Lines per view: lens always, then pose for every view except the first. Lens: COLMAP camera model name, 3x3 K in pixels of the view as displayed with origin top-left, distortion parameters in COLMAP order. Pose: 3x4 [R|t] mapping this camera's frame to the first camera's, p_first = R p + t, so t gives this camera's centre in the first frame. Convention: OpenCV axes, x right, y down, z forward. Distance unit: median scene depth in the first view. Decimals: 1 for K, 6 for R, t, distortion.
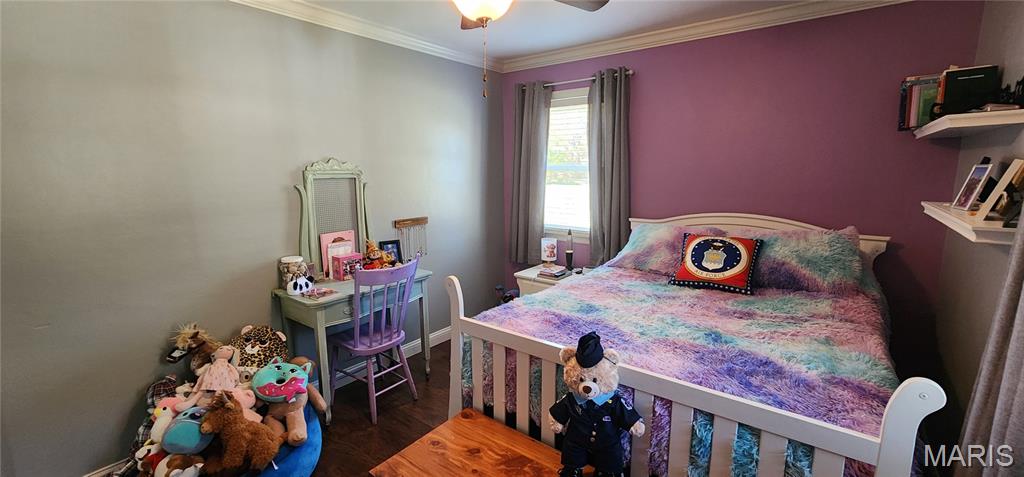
lens RADIAL K [[421.4, 0, 512.3], [0, 421.4, 236.7], [0, 0, 1]] dist [0.004784, 0.000401]
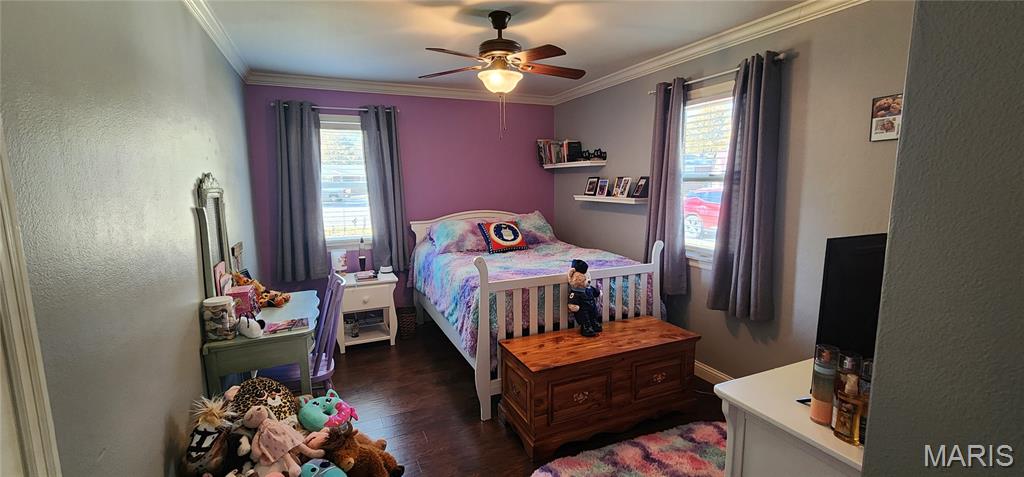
lens RADIAL K [[421.4, 0, 512.2], [0, 421.4, 237.7], [0, 0, 1]] dist [0.004784, 0.000401]
pose [[0.473868, -0.123040, 0.871958, -0.955058], [0.156024, 0.986255, 0.054377, -0.022708], [-0.866663, 0.110278, 0.486552, 0.128860]]
